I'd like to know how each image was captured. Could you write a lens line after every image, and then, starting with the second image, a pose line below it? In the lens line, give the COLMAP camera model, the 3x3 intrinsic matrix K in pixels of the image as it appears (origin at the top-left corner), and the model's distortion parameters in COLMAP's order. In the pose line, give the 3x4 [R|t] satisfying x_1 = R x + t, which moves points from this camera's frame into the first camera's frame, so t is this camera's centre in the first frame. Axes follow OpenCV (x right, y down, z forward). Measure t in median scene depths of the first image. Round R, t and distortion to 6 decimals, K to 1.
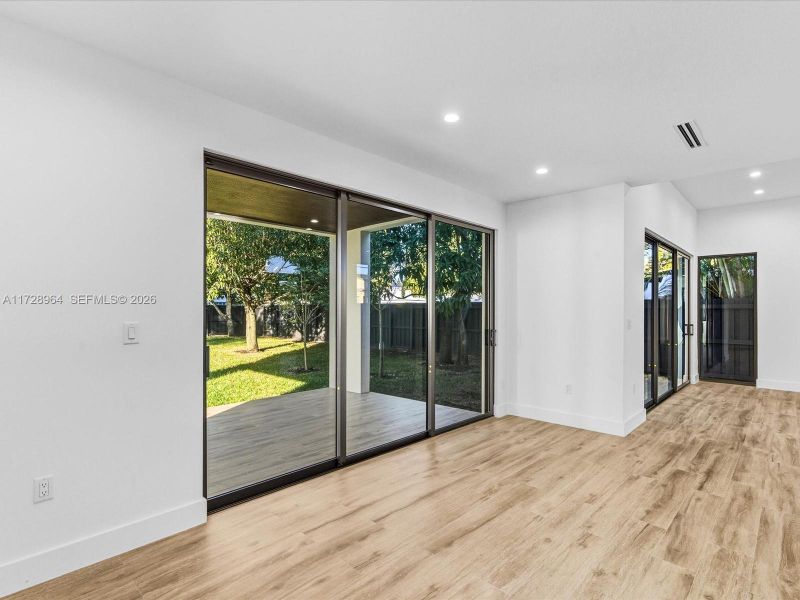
lens RADIAL K [[405.8, 0, 395.3], [0, 405.8, 310.4], [0, 0, 1]] dist [-0.000099, 0.001289]
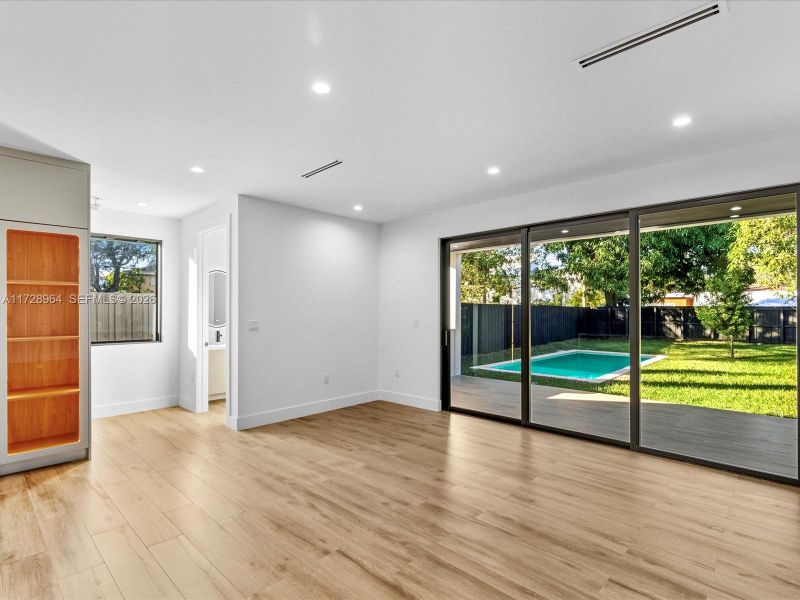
lens RADIAL K [[411.1, 0, 396.9], [0, 411.1, 307.9], [0, 0, 1]] dist [0.002878, 0.000812]
pose [[0.011383, -0.010743, -0.999878, 1.361728], [-0.004280, 0.999933, -0.010792, -0.001151], [0.999926, 0.004402, 0.011336, 0.603549]]
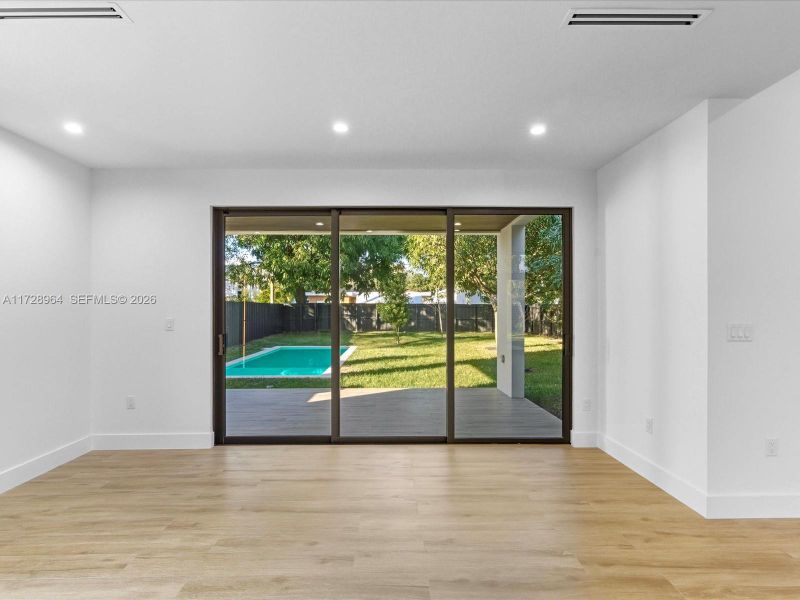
lens RADIAL K [[405.8, 0, 395.3], [0, 405.8, 310.4], [0, 0, 1]] dist [-0.000099, 0.001289]
pose [[0.707512, 0.000286, -0.706701, 0.894742], [0.002780, 0.999991, 0.003188, -0.003702], [0.706696, -0.004220, 0.707505, 0.326096]]
